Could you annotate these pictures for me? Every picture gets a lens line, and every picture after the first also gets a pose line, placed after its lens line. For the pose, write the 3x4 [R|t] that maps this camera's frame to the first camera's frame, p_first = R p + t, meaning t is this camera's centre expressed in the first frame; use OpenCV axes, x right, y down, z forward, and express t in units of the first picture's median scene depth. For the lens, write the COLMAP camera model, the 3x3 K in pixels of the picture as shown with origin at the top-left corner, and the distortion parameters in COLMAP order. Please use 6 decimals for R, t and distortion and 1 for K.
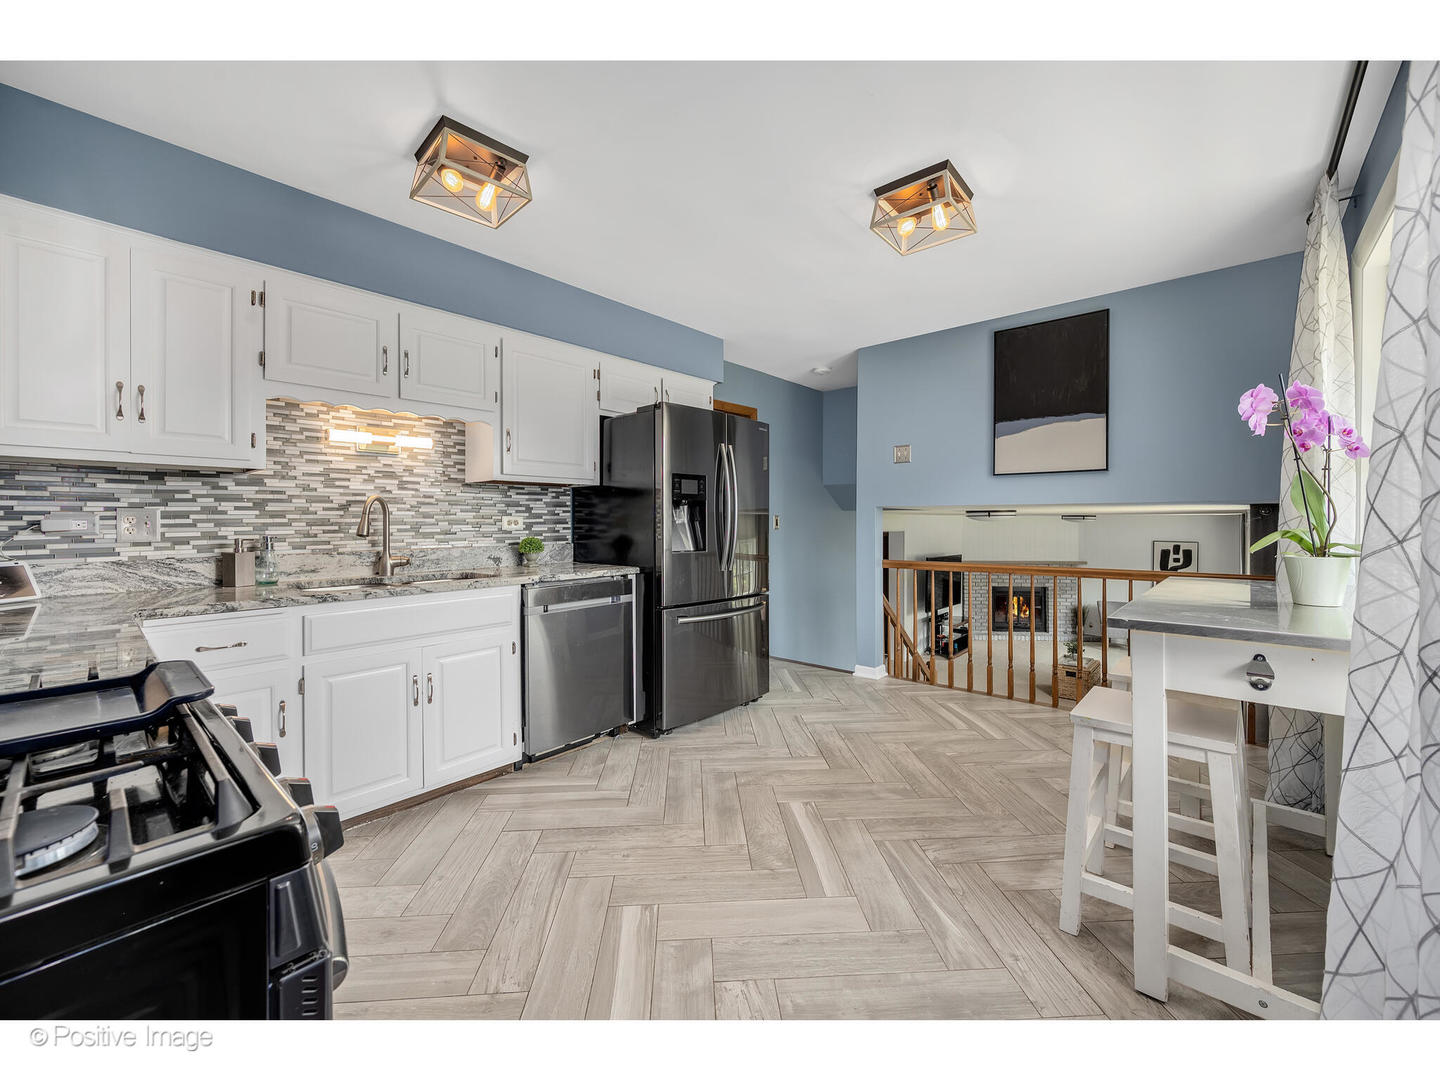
lens RADIAL K [[579.5, 0, 731.7], [0, 579.5, 529.4], [0, 0, 1]] dist [0.001841, 0.000530]
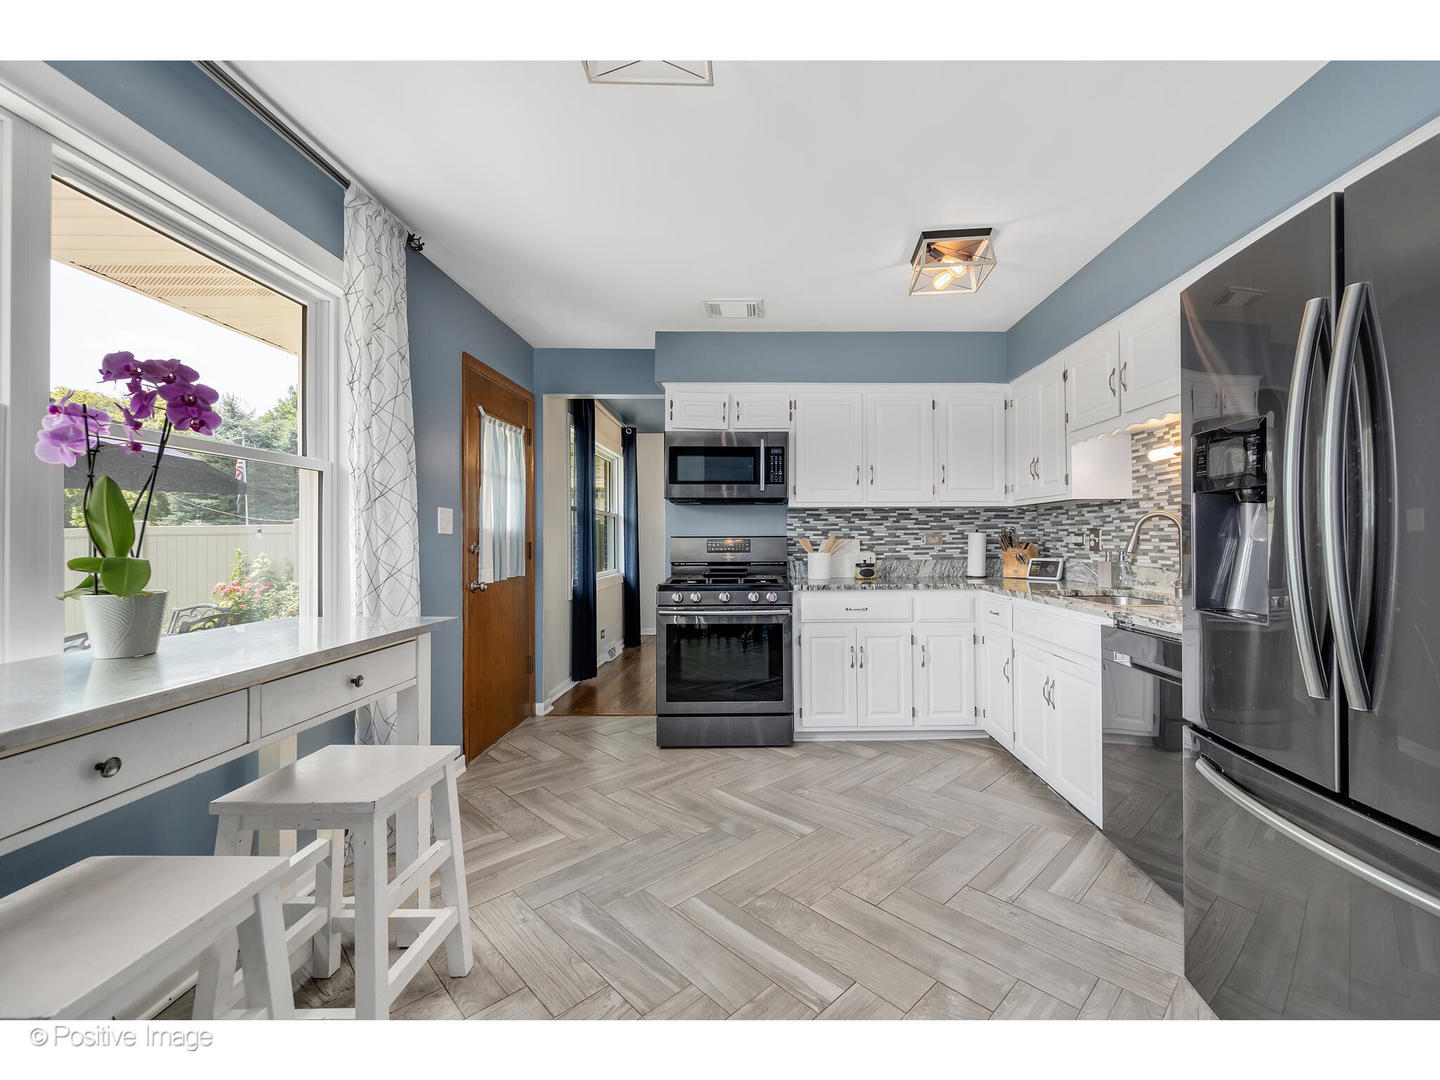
lens RADIAL K [[615.9, 0, 764.2], [0, 615.9, 529.3], [0, 0, 1]] dist [0.002421, -0.000329]
pose [[-0.756380, -0.003332, -0.654124, 0.609397], [-0.003941, 0.999992, -0.000537, -0.027281], [0.654121, 0.002171, -0.756387, 1.464424]]
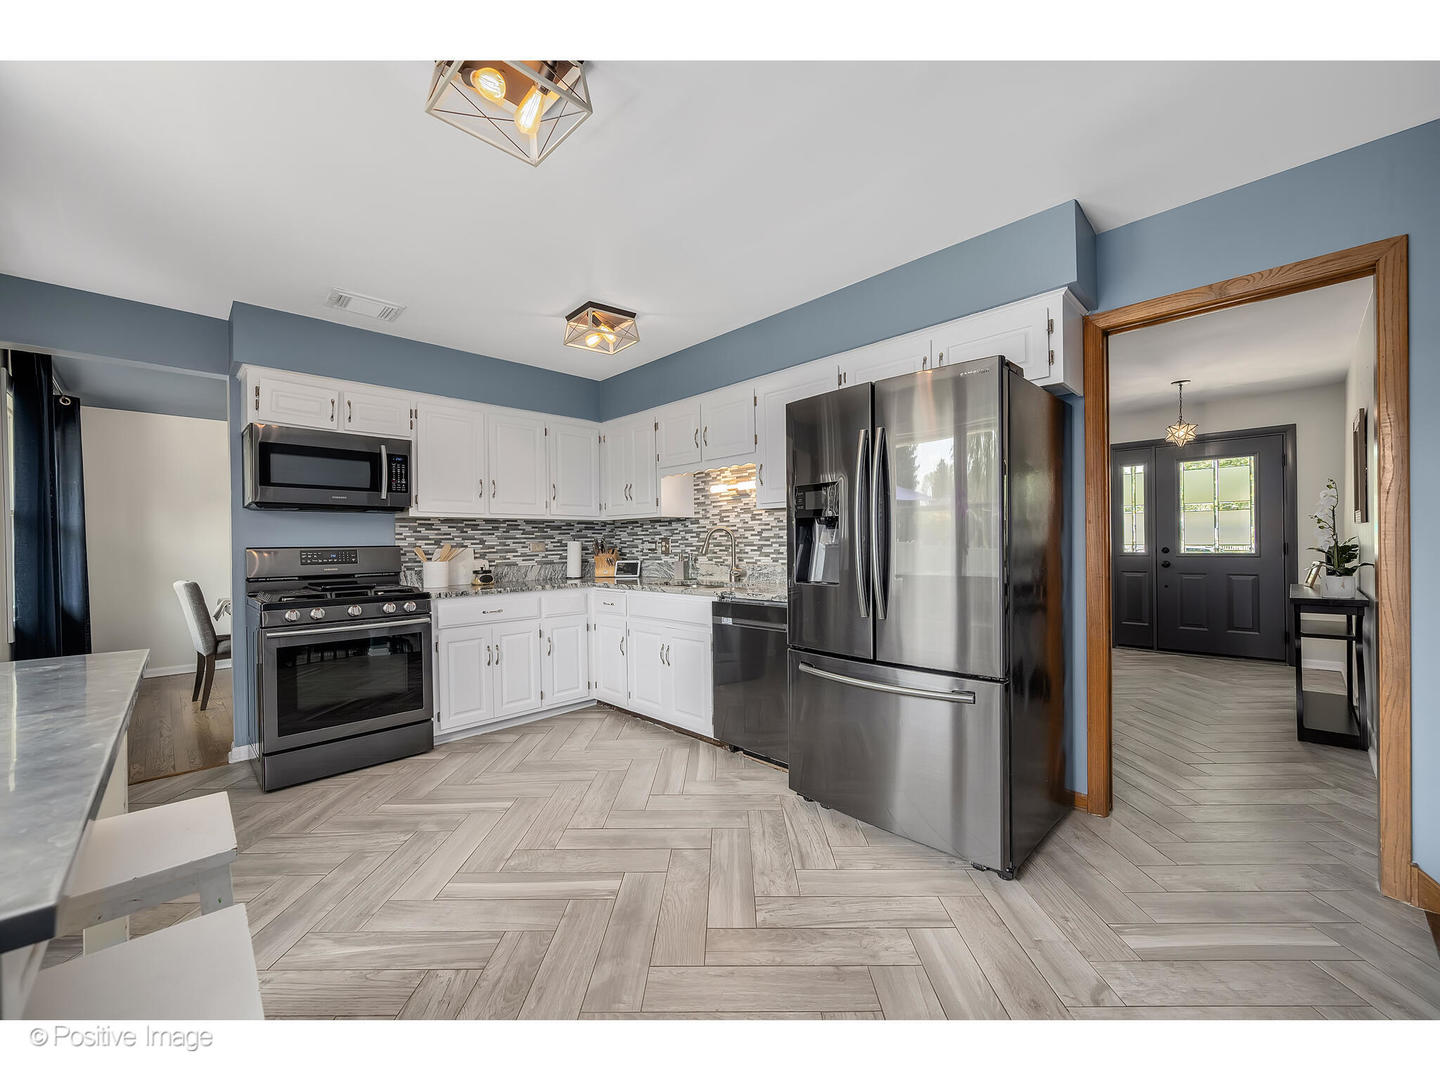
lens RADIAL K [[579.5, 0, 729.8], [0, 579.5, 543.5], [0, 0, 1]] dist [0.001841, 0.000530]
pose [[-0.077729, 0.005036, -0.996962, 0.939829], [-0.001587, 0.999985, 0.005175, -0.024927], [0.996973, 0.001984, -0.077720, 1.237117]]
